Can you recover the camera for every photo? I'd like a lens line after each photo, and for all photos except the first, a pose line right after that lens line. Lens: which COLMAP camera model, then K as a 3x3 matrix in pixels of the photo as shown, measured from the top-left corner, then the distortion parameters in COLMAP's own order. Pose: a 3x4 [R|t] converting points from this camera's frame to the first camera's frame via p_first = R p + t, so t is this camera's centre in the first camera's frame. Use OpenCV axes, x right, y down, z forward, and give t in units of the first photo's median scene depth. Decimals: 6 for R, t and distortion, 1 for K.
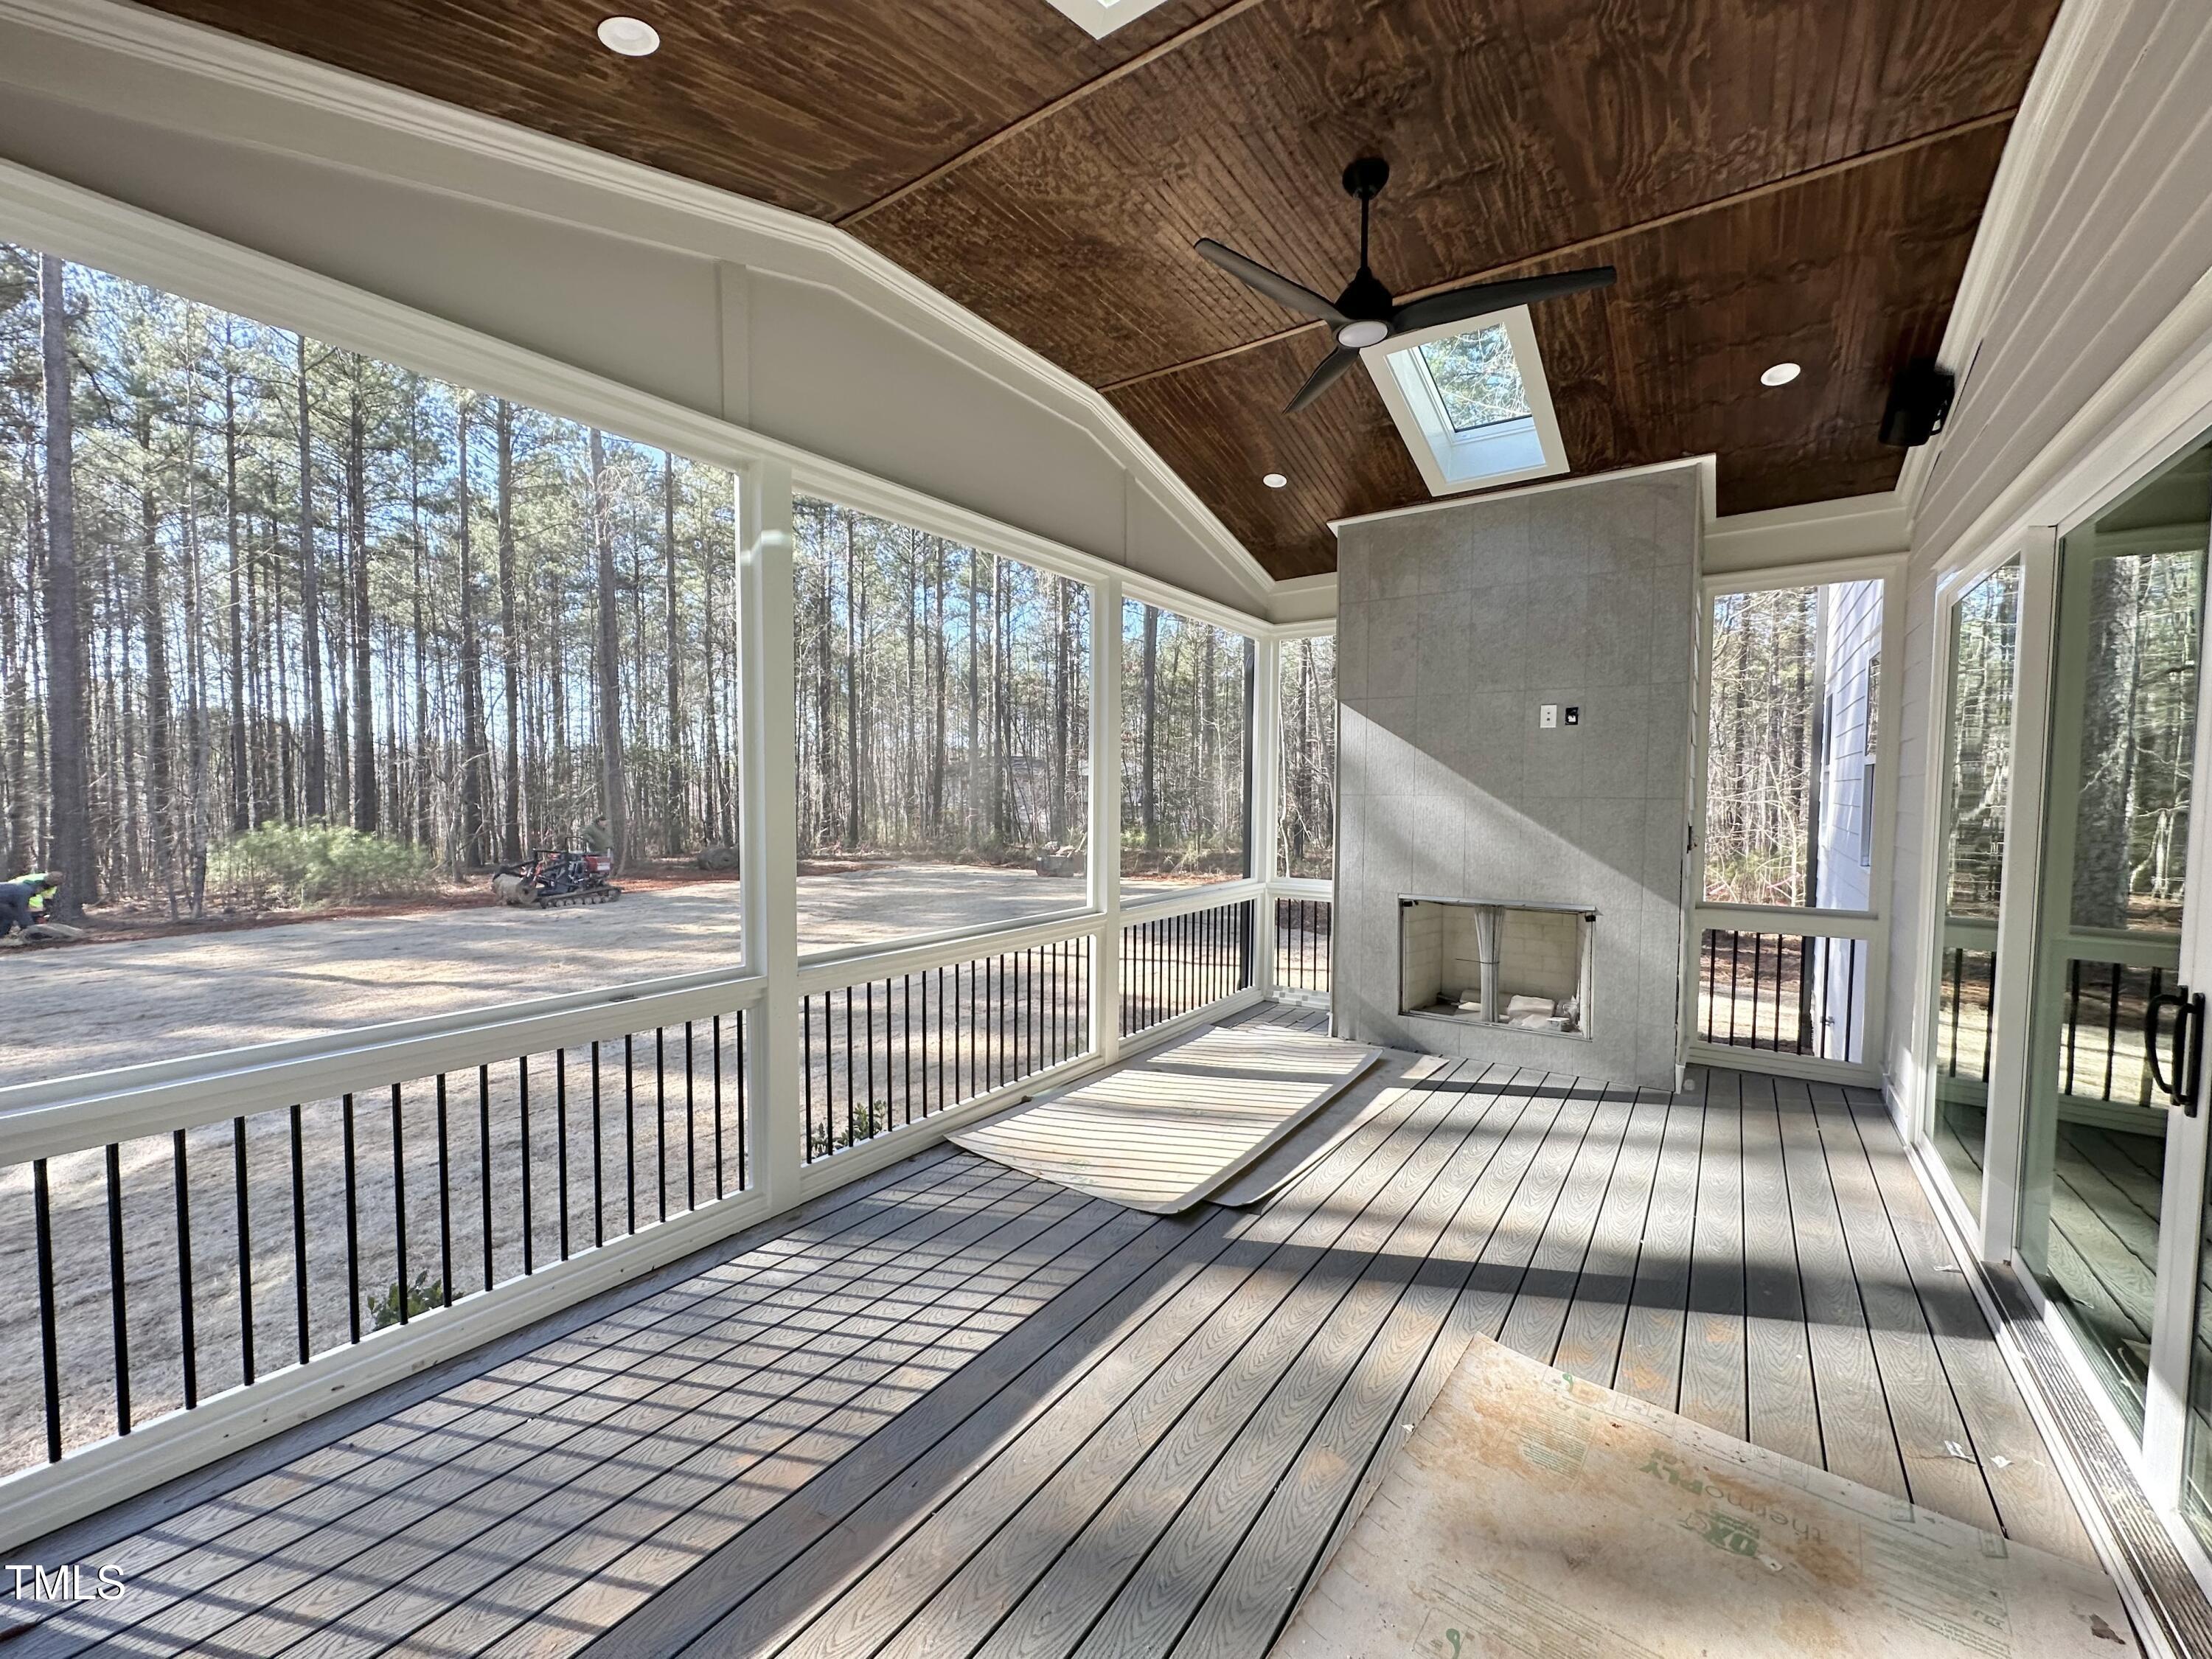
lens RADIAL K [[889.1, 0, 1102.7], [0, 889.1, 828.6], [0, 0, 1]] dist [-0.001258, 0.000003]
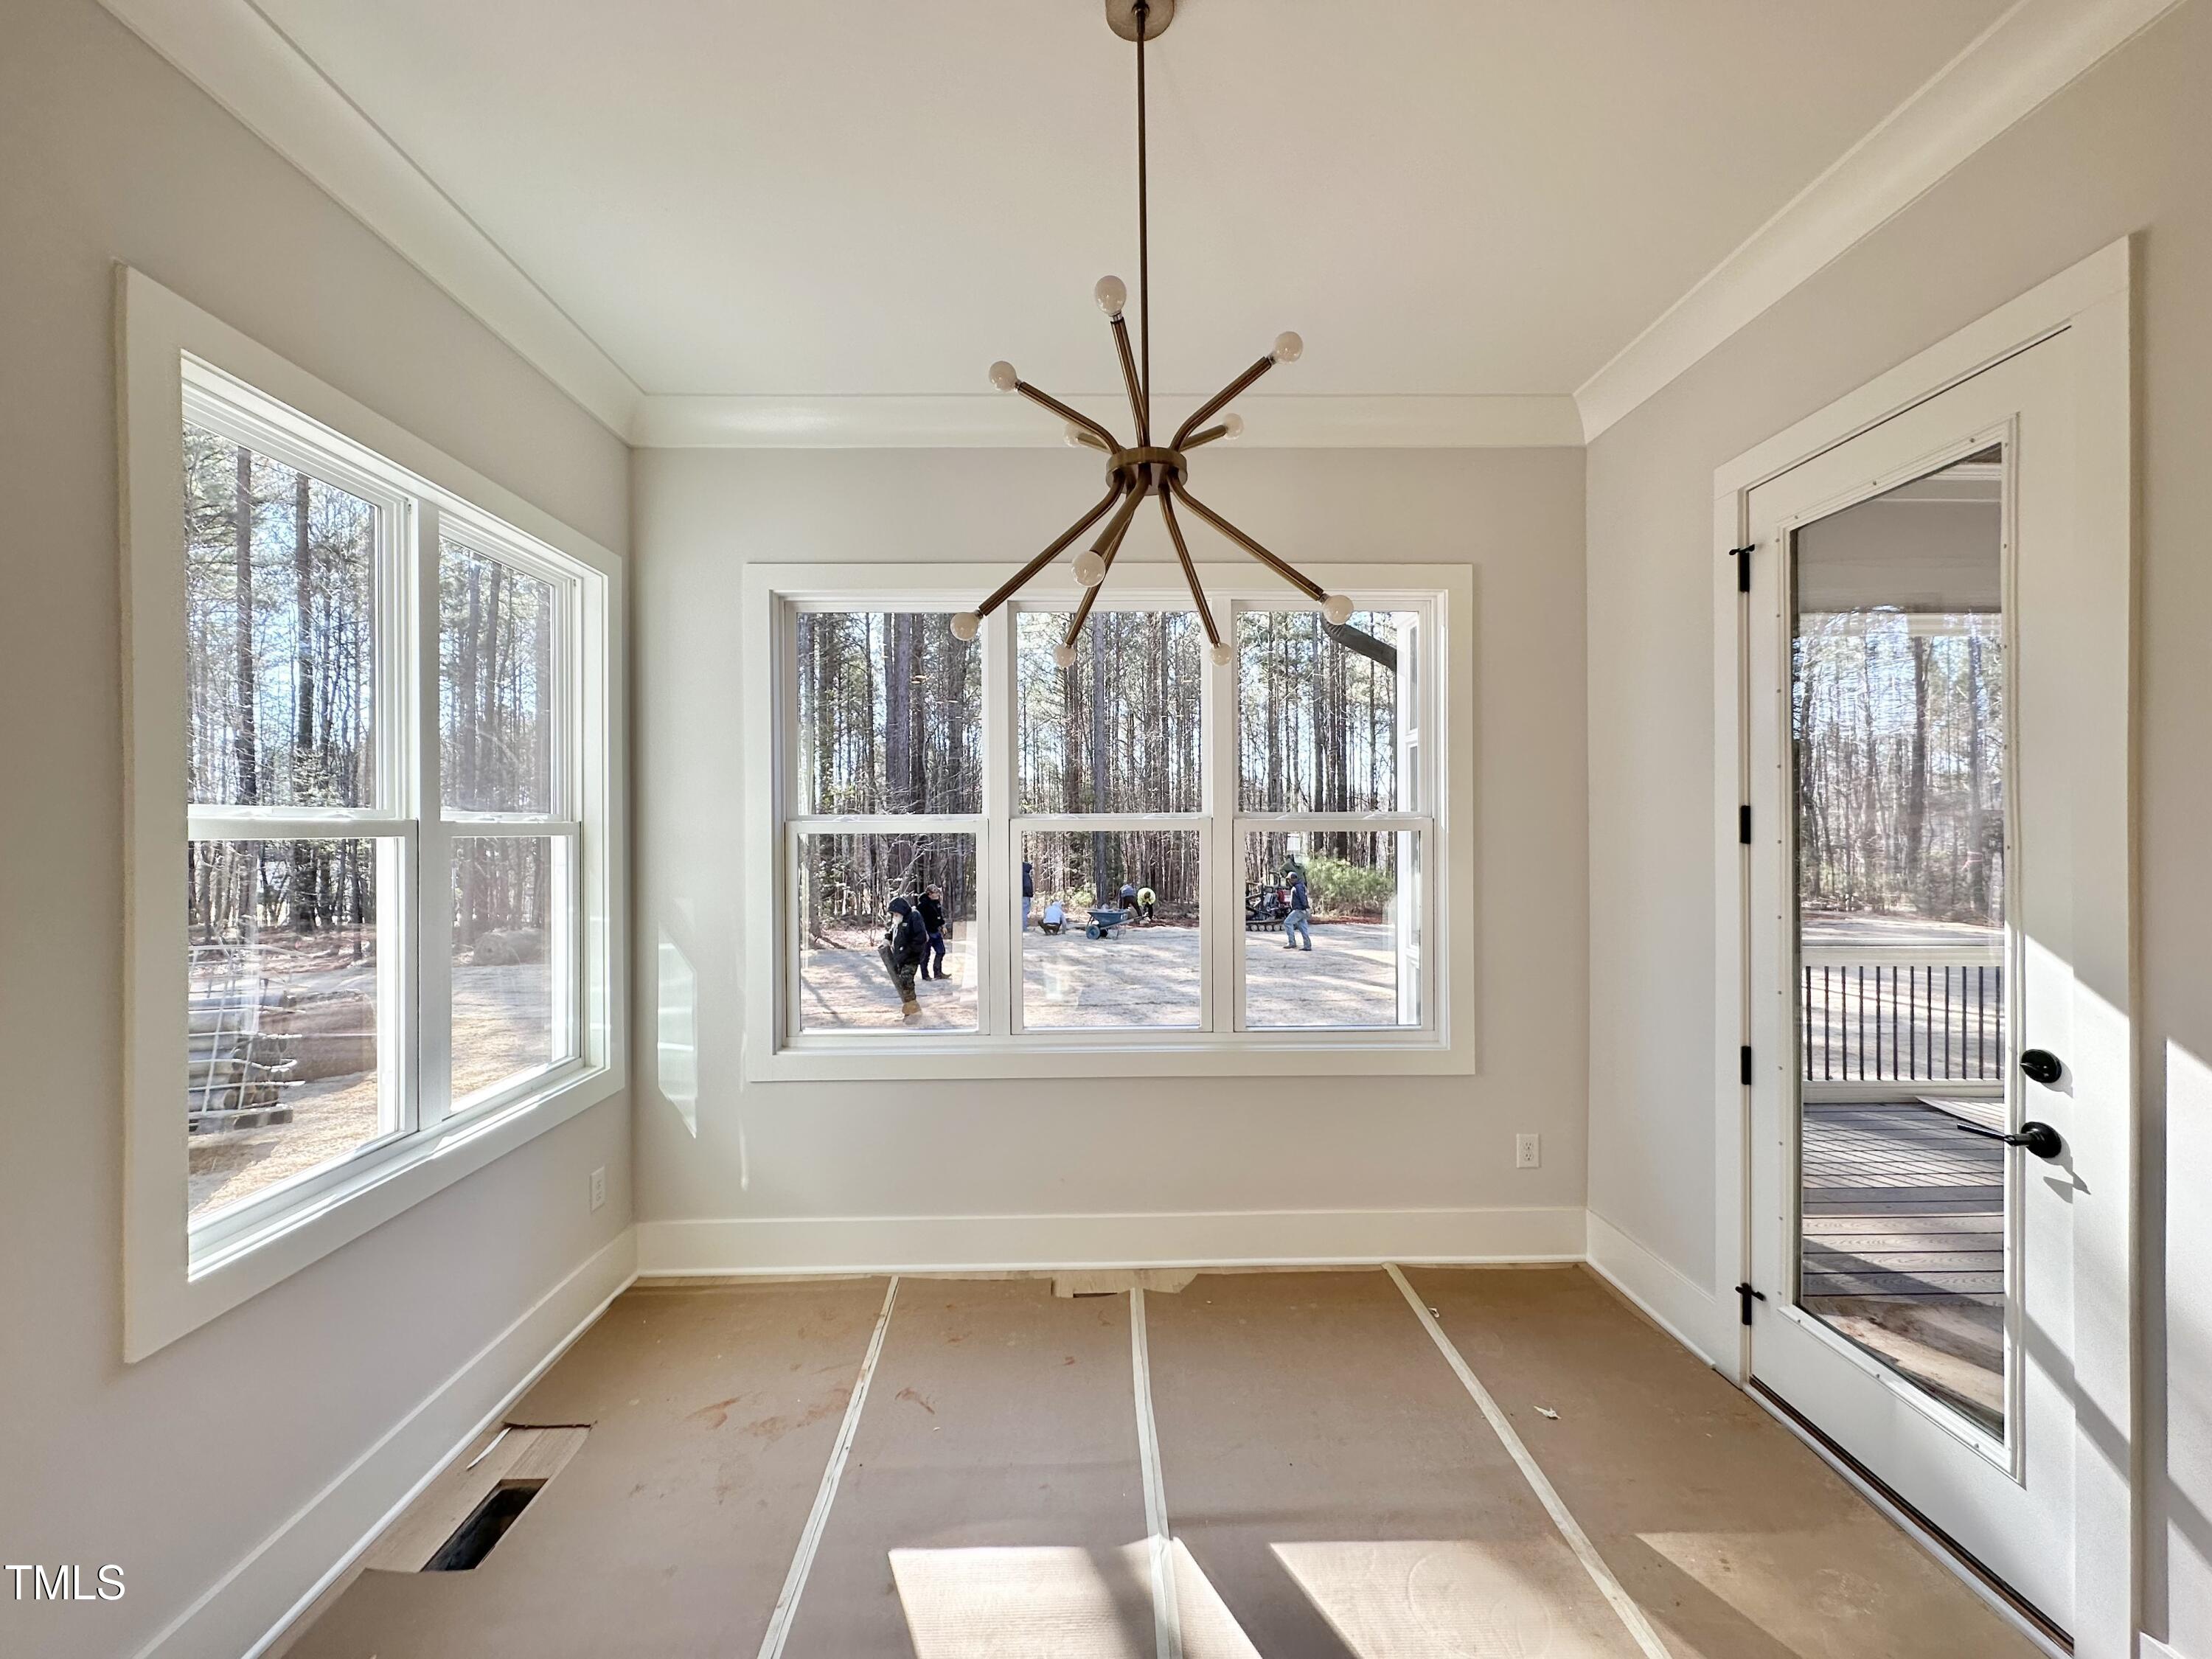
lens RADIAL K [[889.1, 0, 1101.7], [0, 889.1, 829.5], [0, 0, 1]] dist [-0.001258, 0.000003]
pose [[0.601680, -0.007192, -0.798705, 0.050811], [-0.028661, 0.999121, -0.030587, 0.009975], [0.798223, 0.041296, 0.600945, -0.259183]]
